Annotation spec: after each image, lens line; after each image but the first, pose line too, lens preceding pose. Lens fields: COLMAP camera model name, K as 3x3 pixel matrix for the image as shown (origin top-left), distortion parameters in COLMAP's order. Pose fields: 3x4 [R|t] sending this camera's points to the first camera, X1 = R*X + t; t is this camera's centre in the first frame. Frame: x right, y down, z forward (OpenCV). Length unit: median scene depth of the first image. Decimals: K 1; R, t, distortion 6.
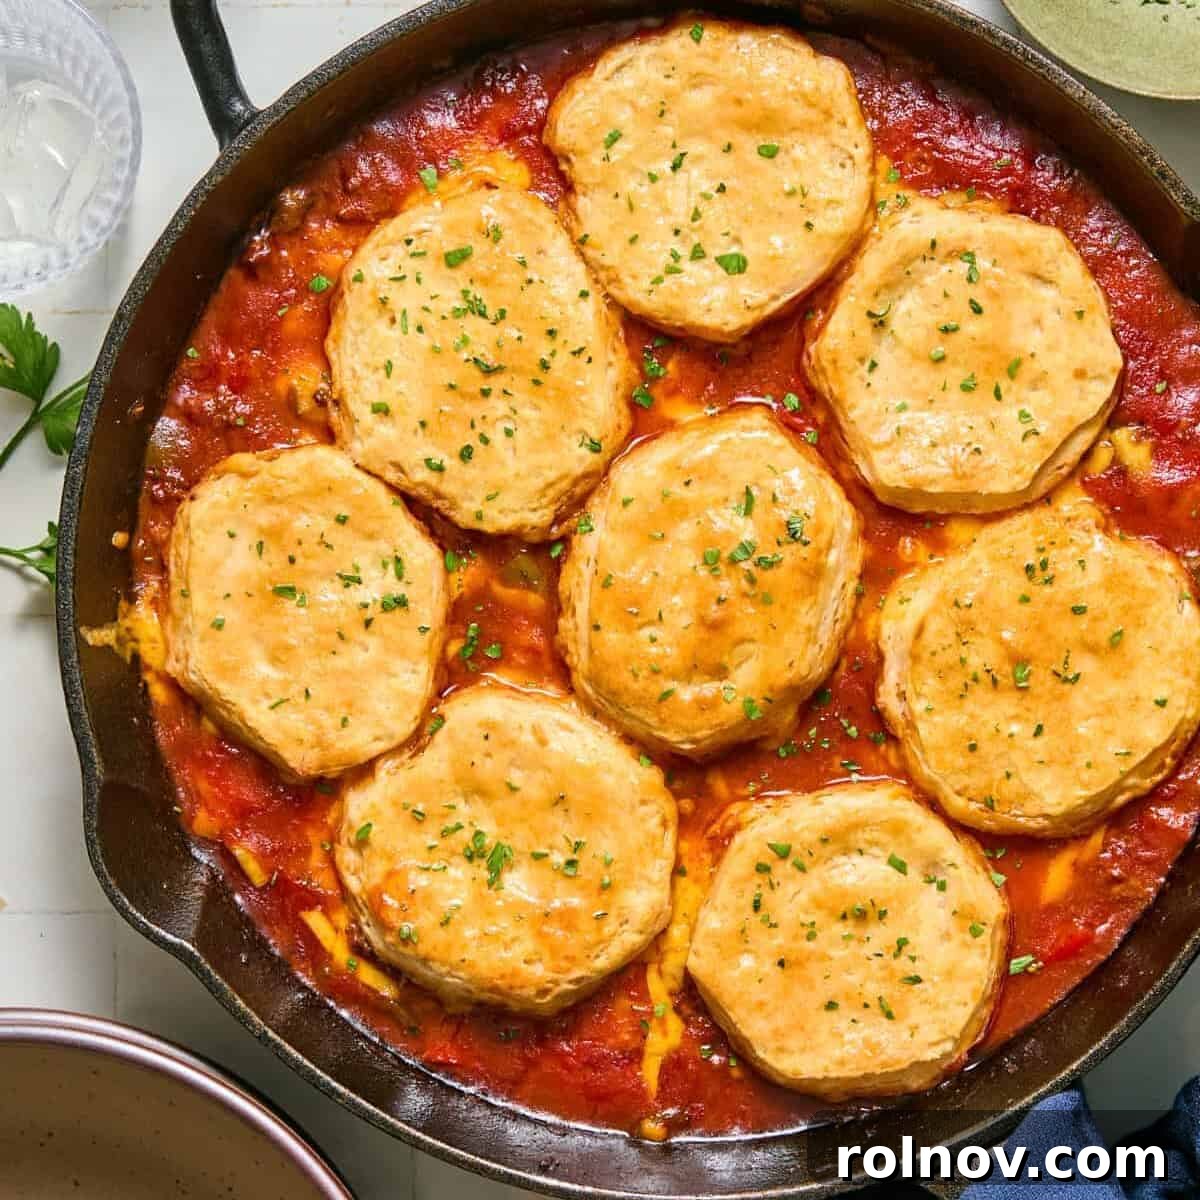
lens RADIAL K [[4022.6, 0, 635.3], [0, 4022.6, 584.3], [0, 0, 1]] dist [0.286090, 0.000000]
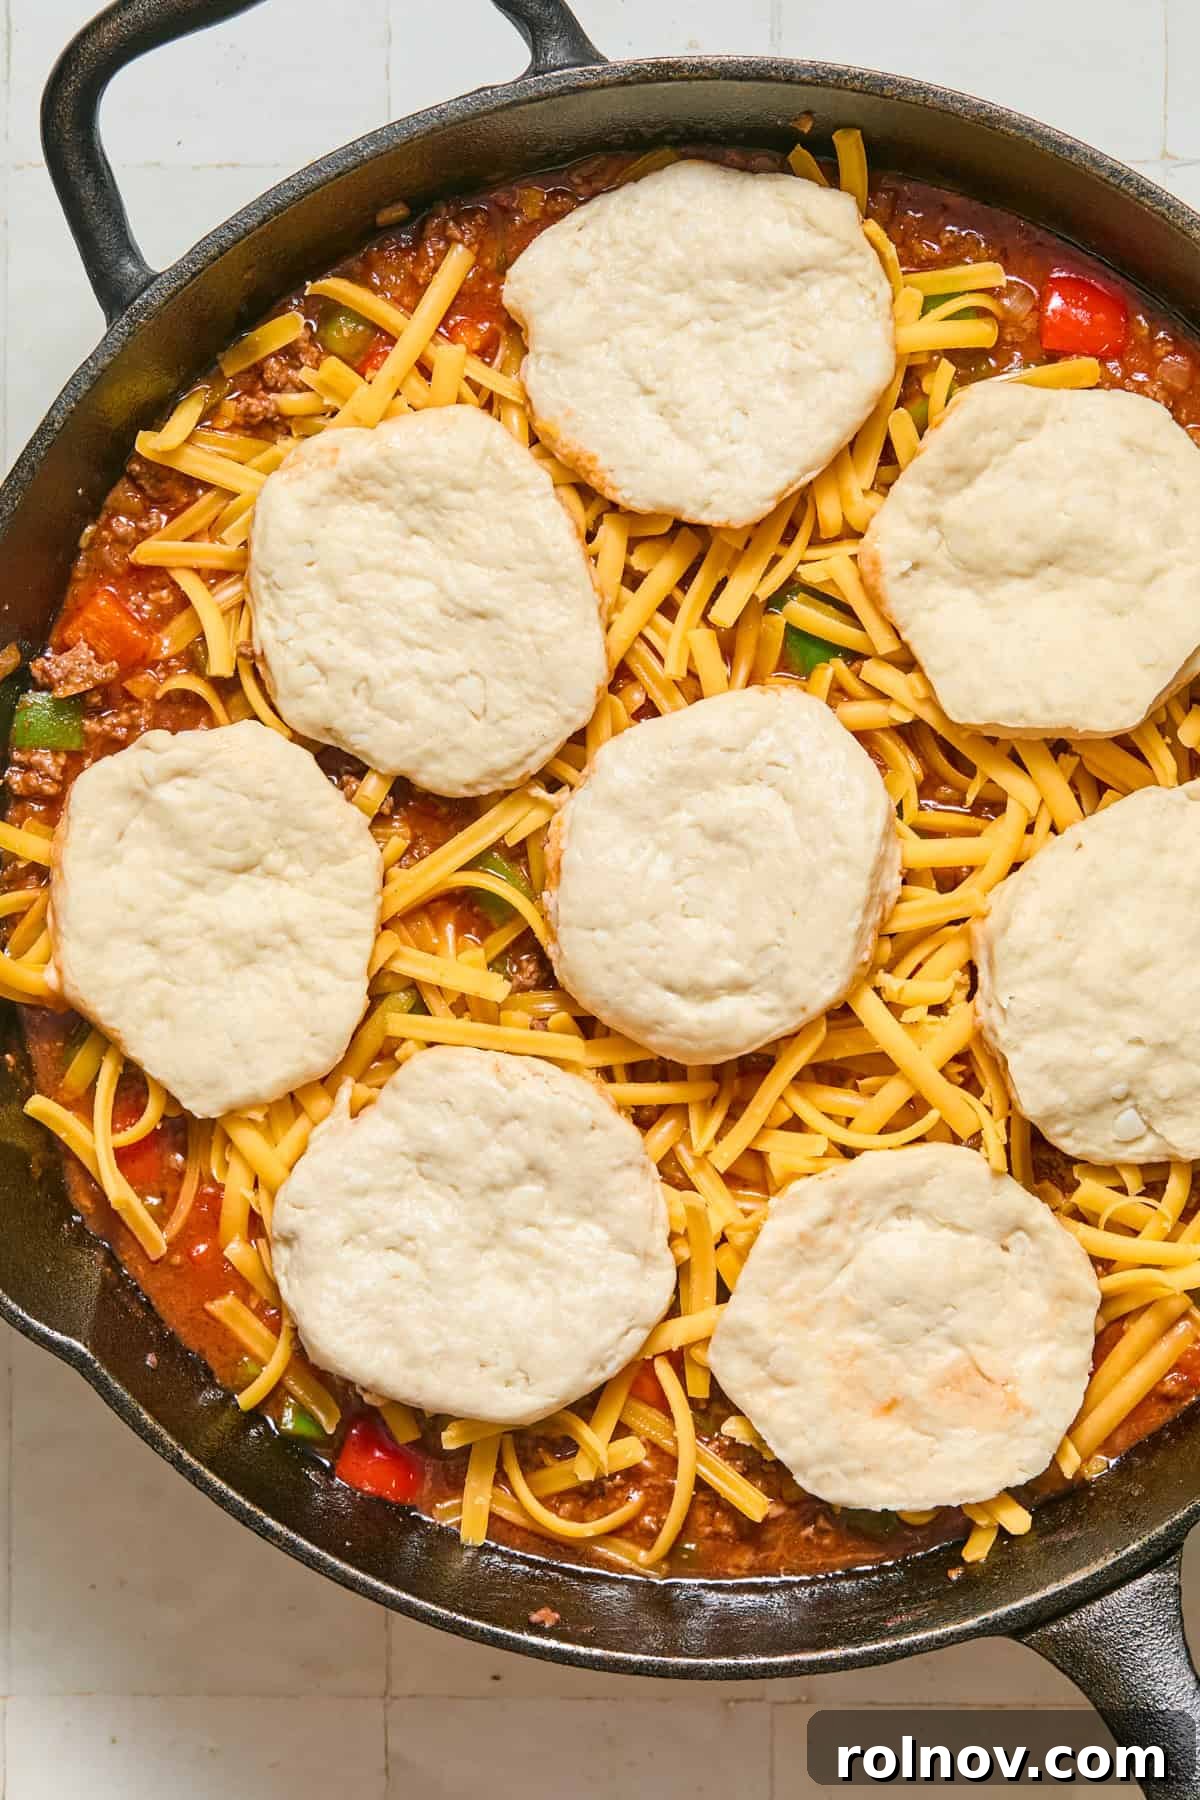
lens RADIAL K [[6382.5, 0, 607.8], [0, 6382.5, 867.5], [0, 0, 1]] dist [0.288893, 0.000000]
pose [[0.999898, -0.012452, -0.006943, 0.001084], [0.012476, 0.999916, 0.003421, -0.005682], [0.006899, -0.003507, 0.999970, -0.233064]]
